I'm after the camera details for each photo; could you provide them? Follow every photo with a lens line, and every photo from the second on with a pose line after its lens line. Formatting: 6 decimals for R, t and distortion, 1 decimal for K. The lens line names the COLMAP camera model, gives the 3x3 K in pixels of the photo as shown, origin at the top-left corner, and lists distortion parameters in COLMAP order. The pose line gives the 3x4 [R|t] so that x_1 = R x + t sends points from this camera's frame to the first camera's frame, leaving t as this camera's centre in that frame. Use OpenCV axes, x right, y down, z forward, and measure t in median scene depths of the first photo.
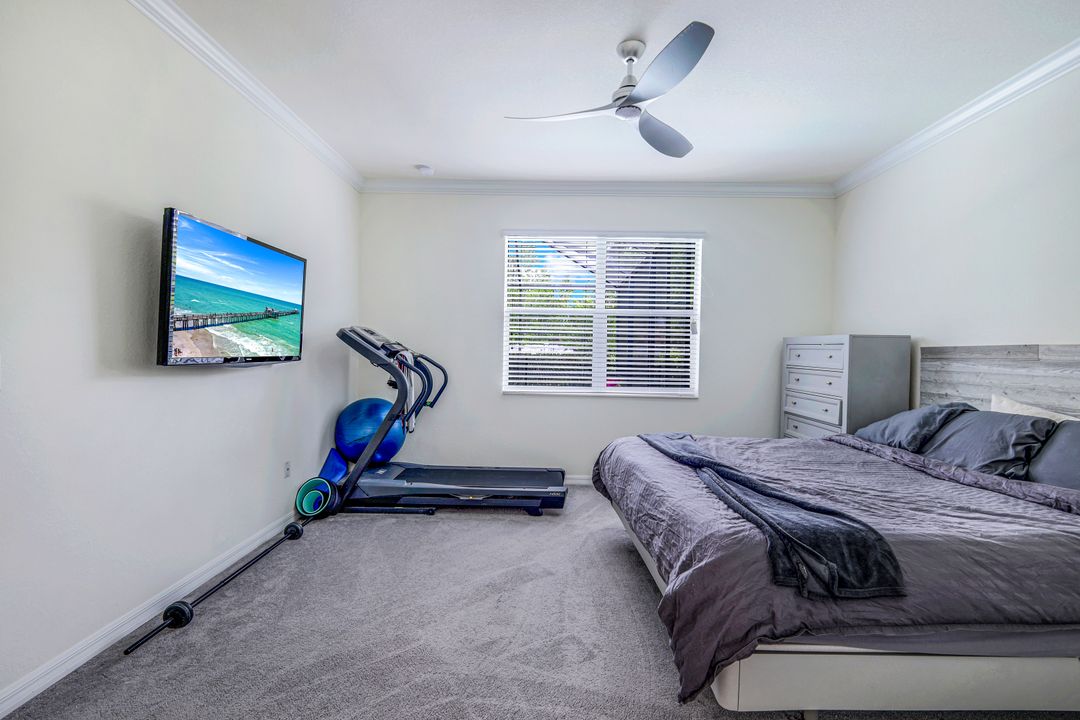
lens RADIAL K [[476.3, 0, 532.9], [0, 476.3, 359.8], [0, 0, 1]] dist [-0.000389, -0.000024]
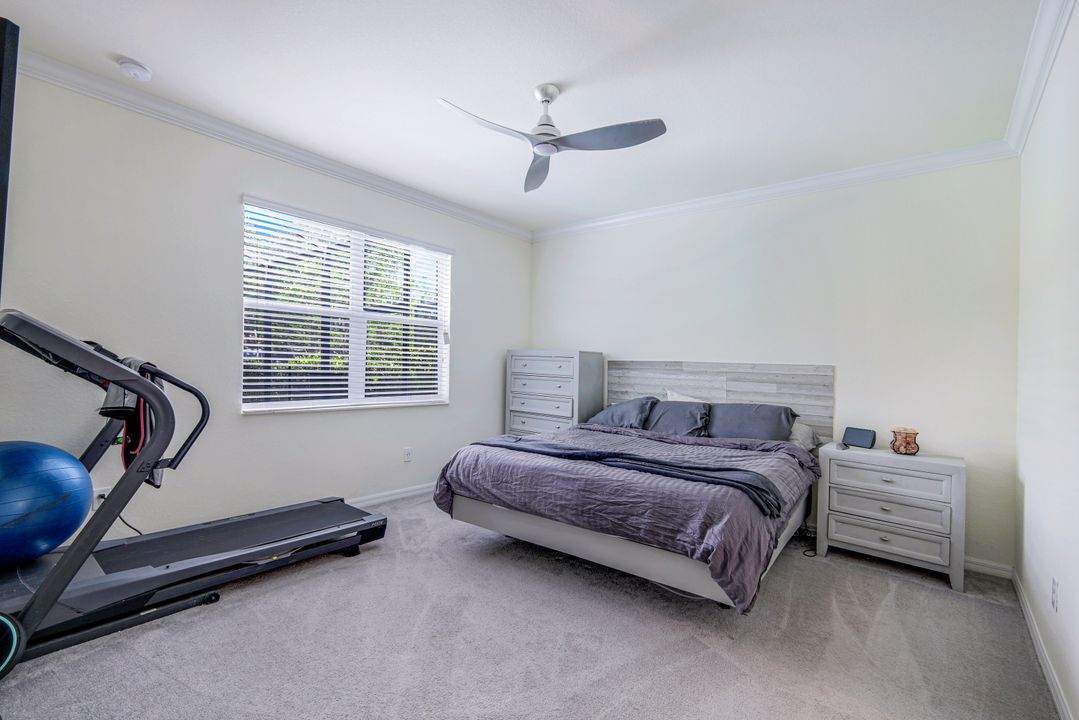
lens RADIAL K [[478.9, 0, 533.1], [0, 478.9, 363.2], [0, 0, 1]] dist [-0.001002, -0.000104]
pose [[0.620620, 0.003121, 0.784105, -0.504941], [-0.005909, 0.999982, 0.000697, -0.017361], [-0.784089, -0.005066, 0.620628, 0.245002]]
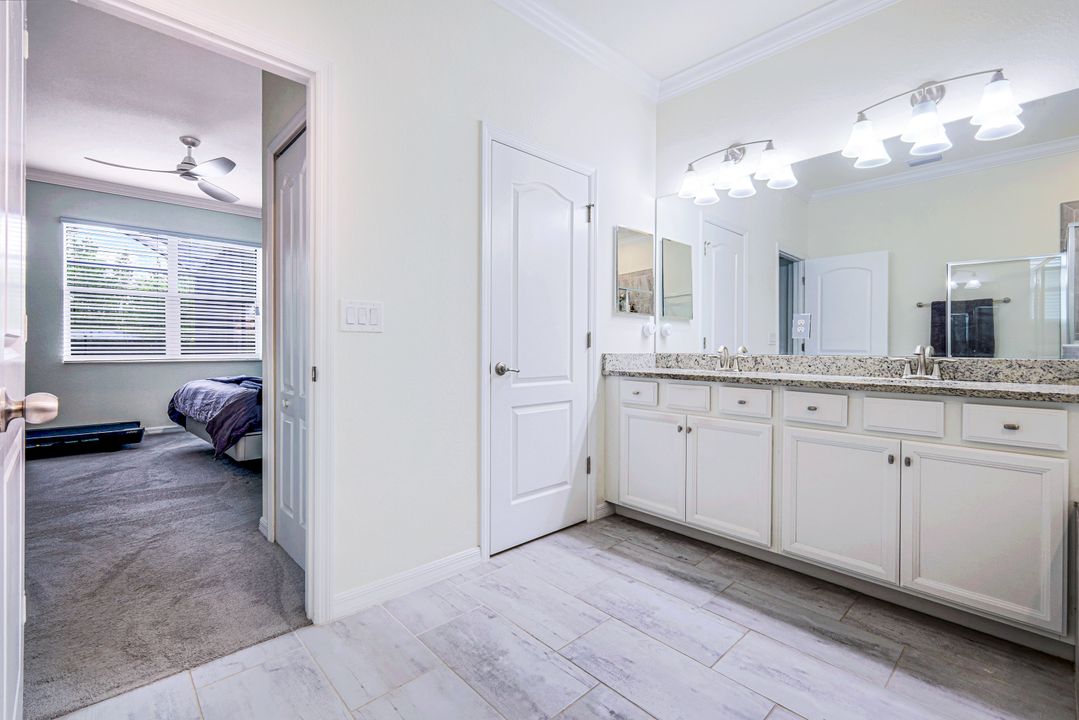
lens RADIAL K [[469.1, 0, 547.3], [0, 469.1, 348.6], [0, 0, 1]] dist [0.002293, 0.000220]
pose [[0.693726, -0.017190, 0.720034, -0.095625], [0.024410, 0.999702, 0.000348, 0.087168], [-0.719825, 0.017335, 0.693939, -0.785577]]
